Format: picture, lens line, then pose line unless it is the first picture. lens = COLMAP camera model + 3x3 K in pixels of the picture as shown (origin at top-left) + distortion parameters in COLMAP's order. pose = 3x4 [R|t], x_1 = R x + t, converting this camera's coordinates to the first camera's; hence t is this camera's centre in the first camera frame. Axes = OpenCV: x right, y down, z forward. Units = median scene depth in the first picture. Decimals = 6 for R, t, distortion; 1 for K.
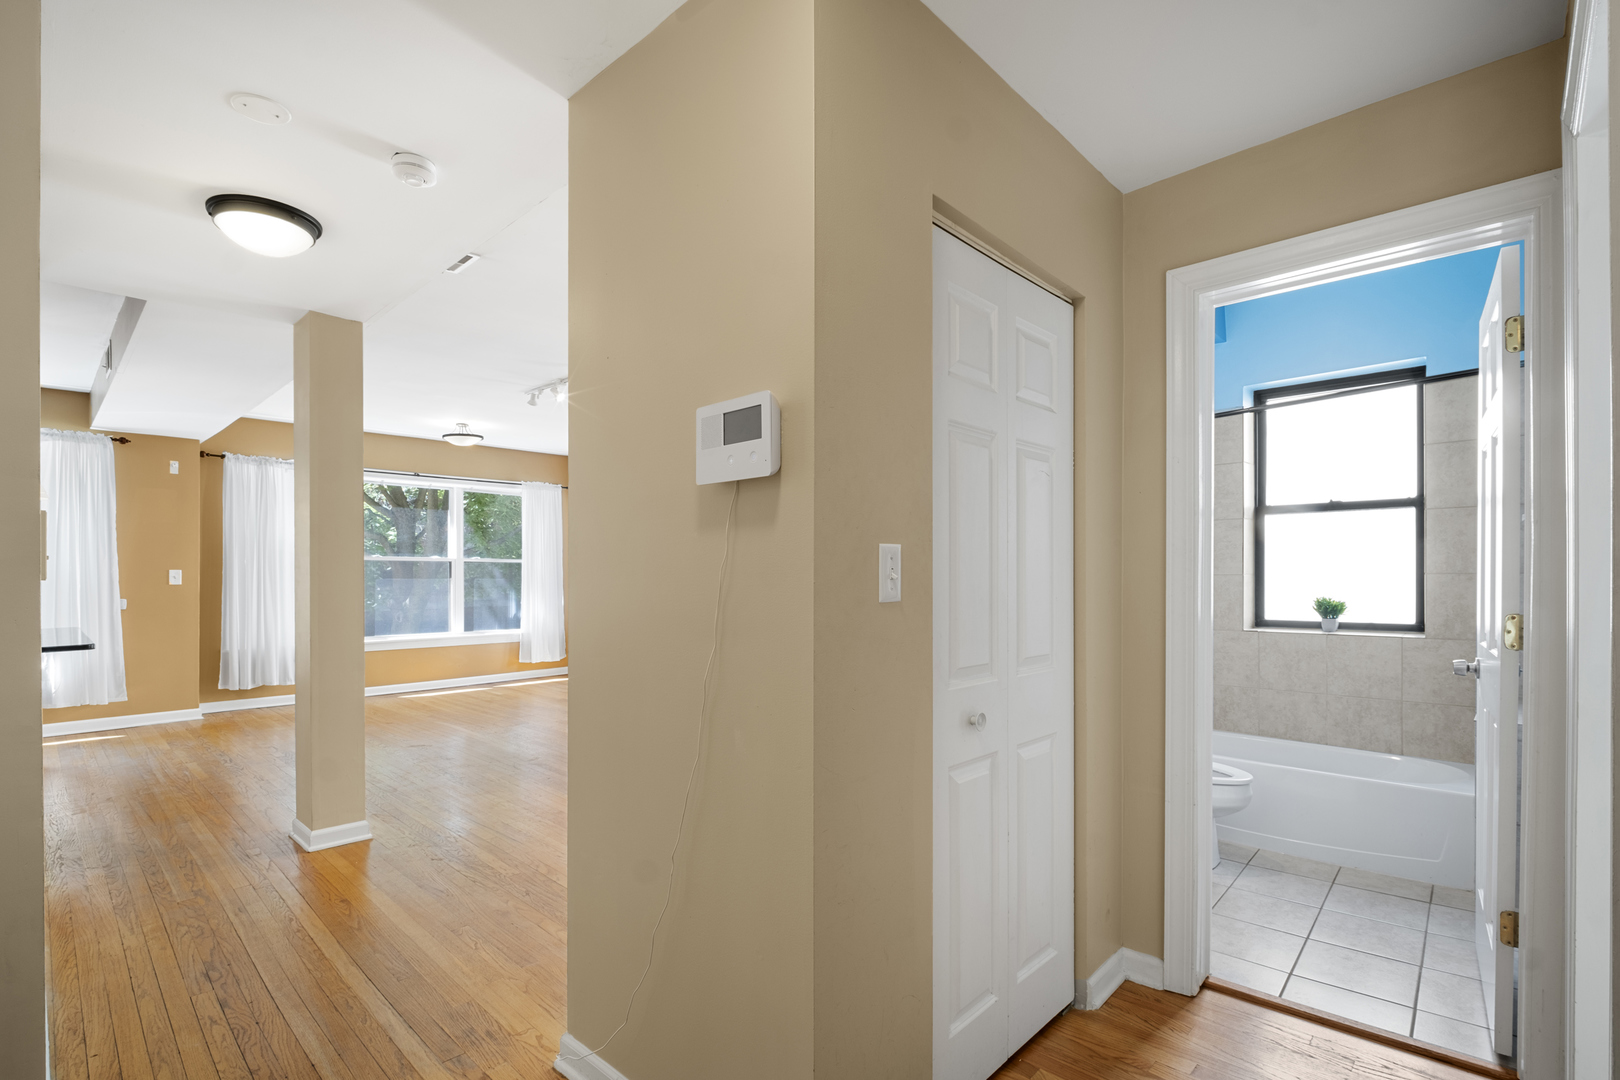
lens RADIAL K [[745.8, 0, 807.7], [0, 745.8, 576.4], [0, 0, 1]] dist [0.000799, -0.006082]
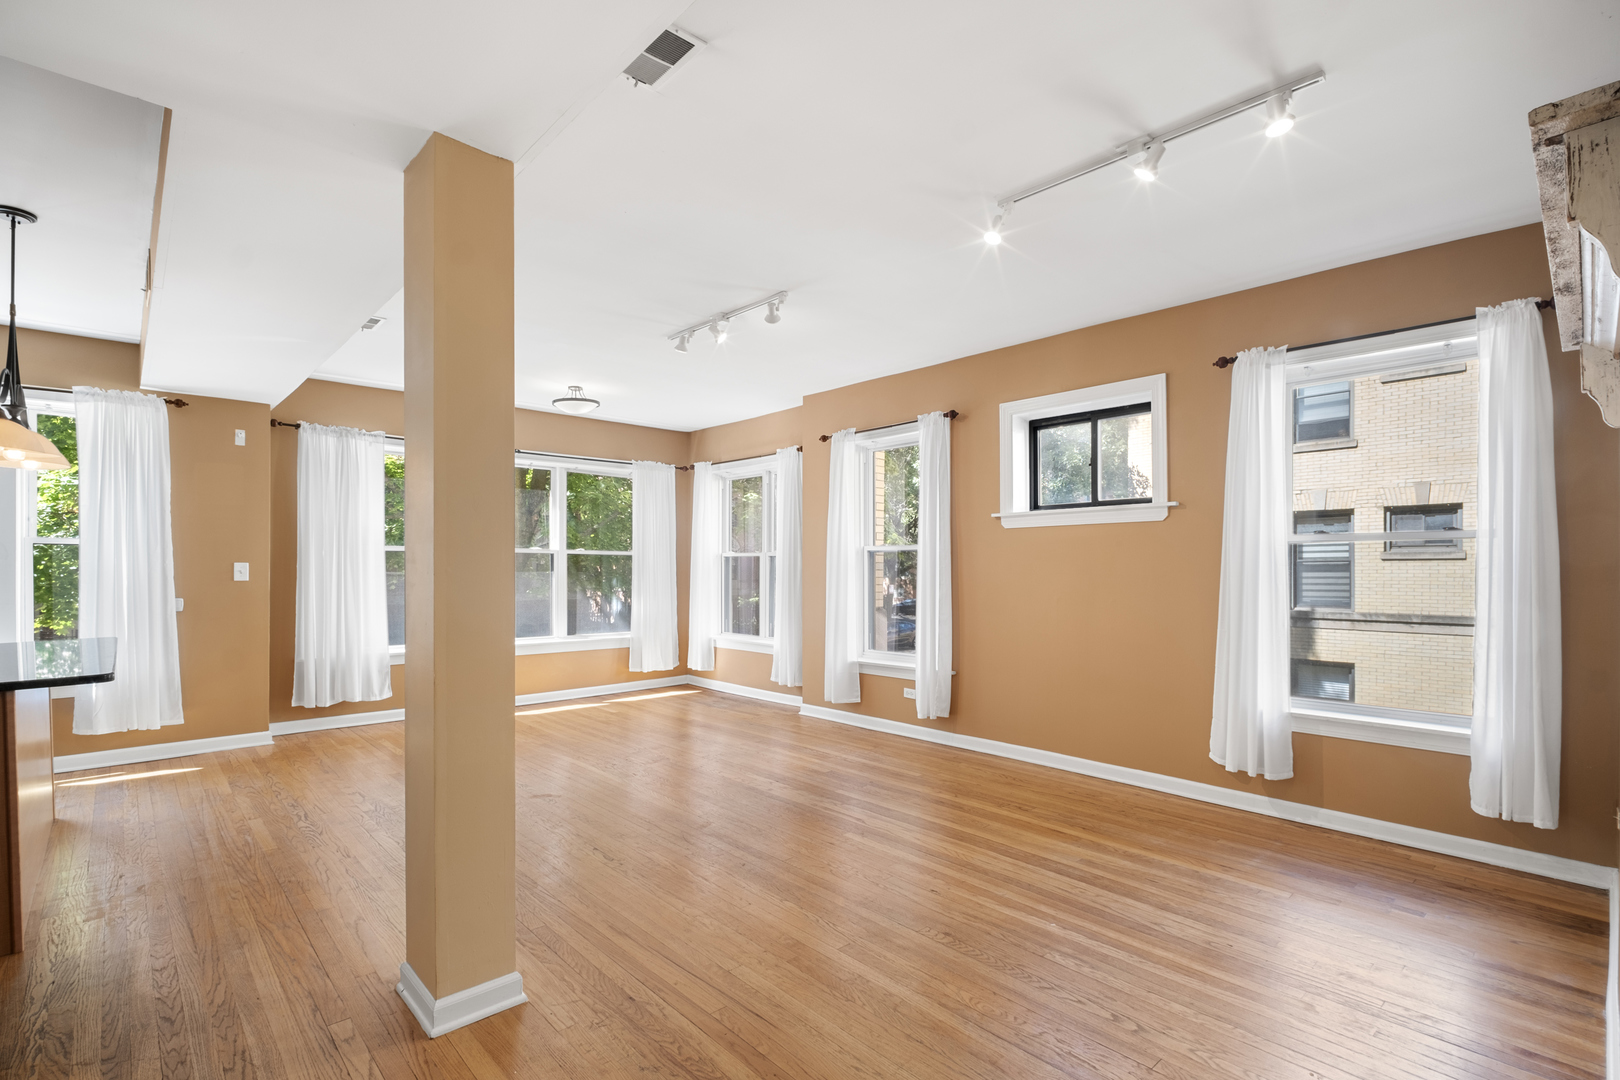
lens RADIAL K [[745.8, 0, 808.7], [0, 745.8, 570.7], [0, 0, 1]] dist [0.000799, -0.006082]
pose [[0.997835, 0.003624, -0.065665, -0.181891], [-0.003480, 0.999991, 0.002302, -0.004346], [0.065673, -0.002068, 0.997839, 0.234339]]
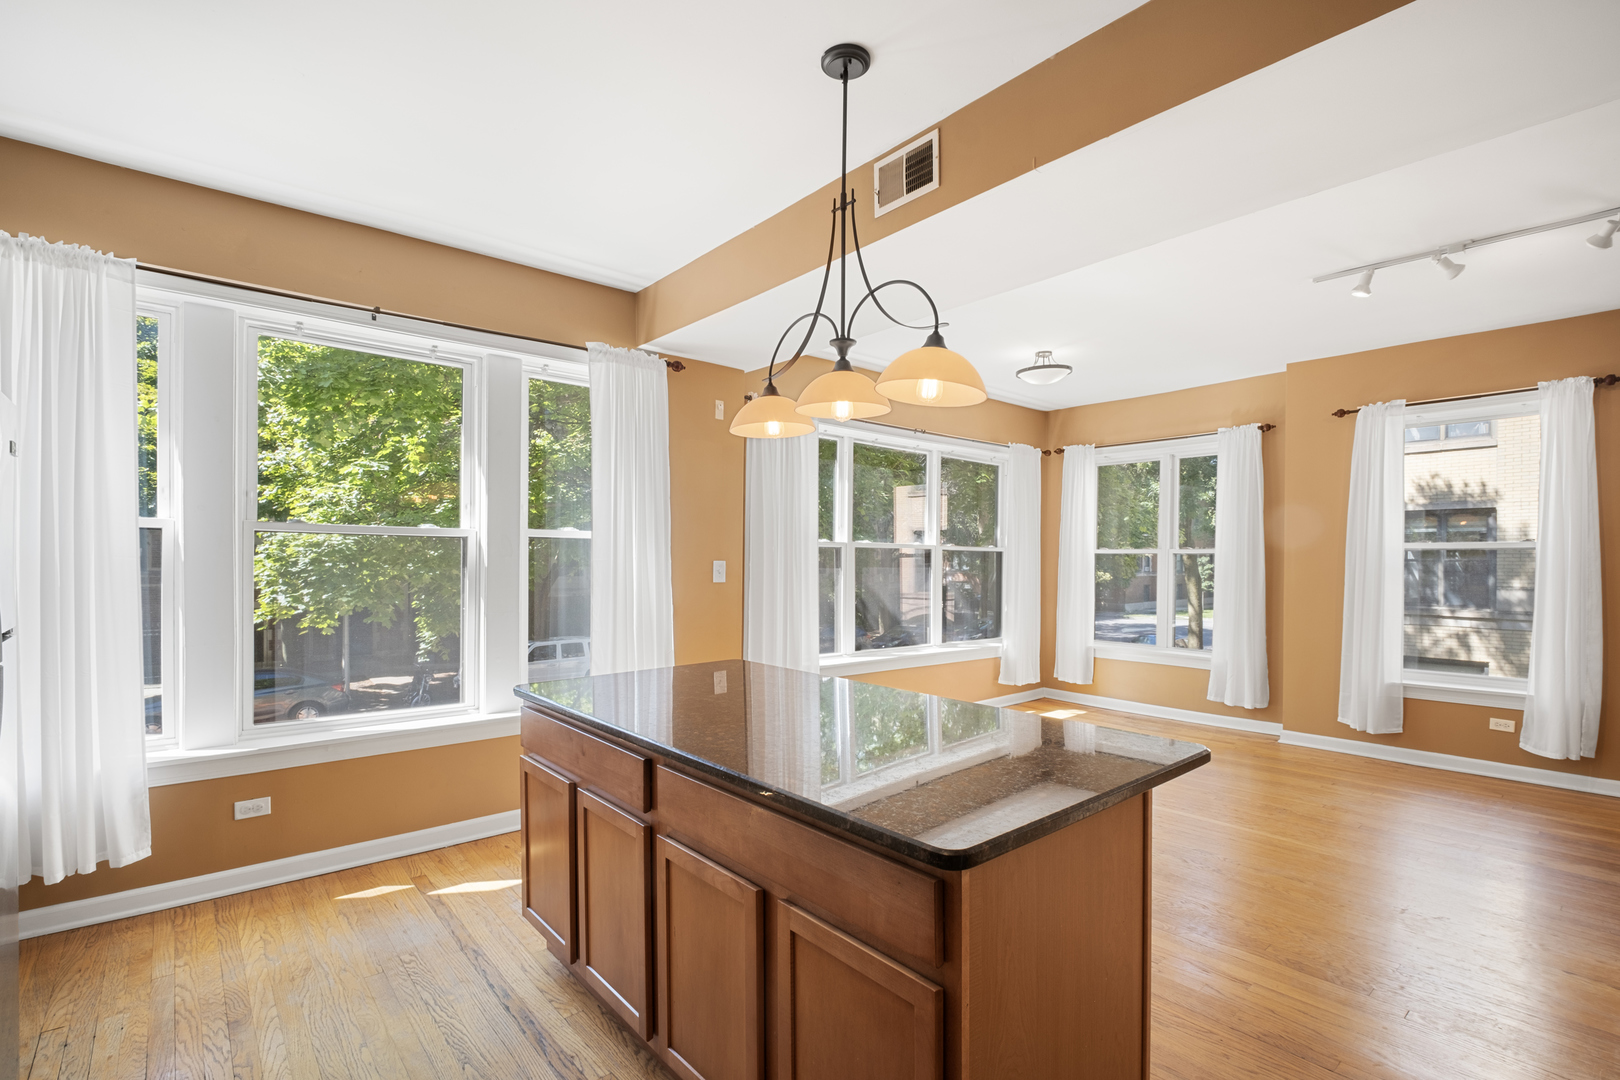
lens RADIAL K [[745.8, 0, 821.7], [0, 745.8, 566.8], [0, 0, 1]] dist [0.000799, -0.006082]
pose [[0.994789, 0.009513, -0.101509, -0.719734], [-0.008860, 0.999937, 0.006875, -0.009530], [0.101568, -0.005940, 0.994811, 0.348140]]
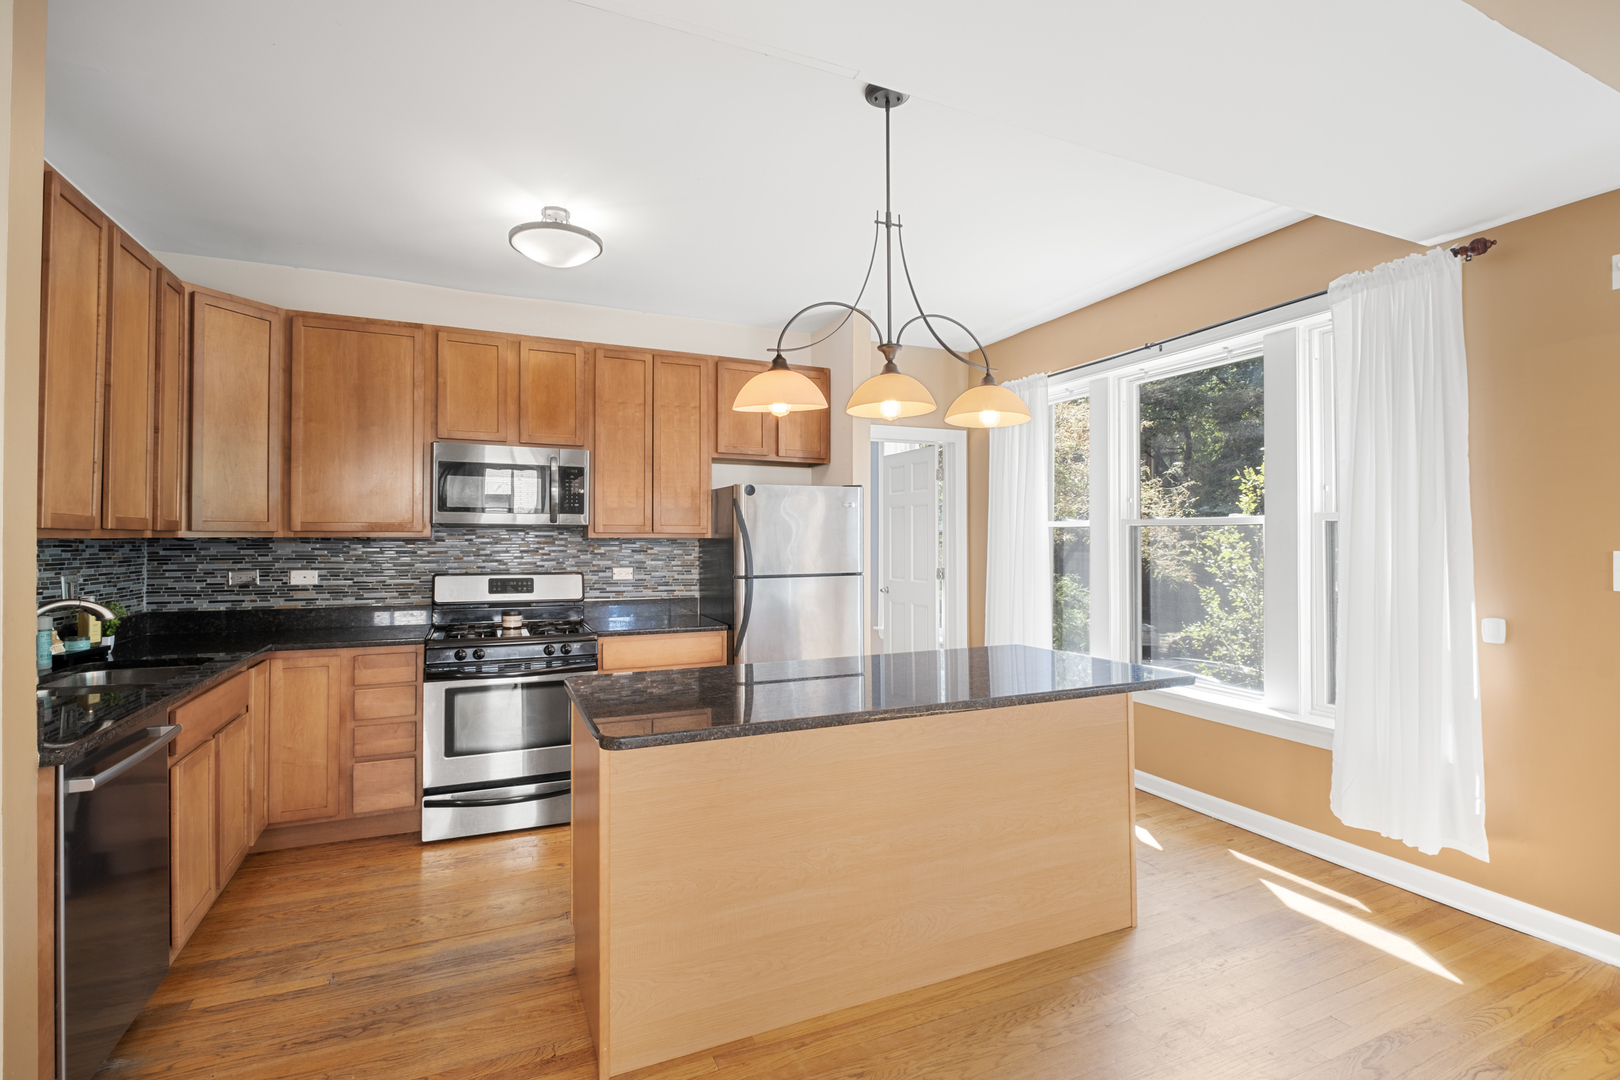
lens RADIAL K [[745.8, 0, 815.4], [0, 745.8, 535.0], [0, 0, 1]] dist [0.000799, -0.006082]
pose [[-0.379548, -0.004661, -0.925160, -0.384781], [-0.000866, 0.999989, -0.004682, -0.014953], [0.925172, -0.000976, -0.379547, 0.806204]]
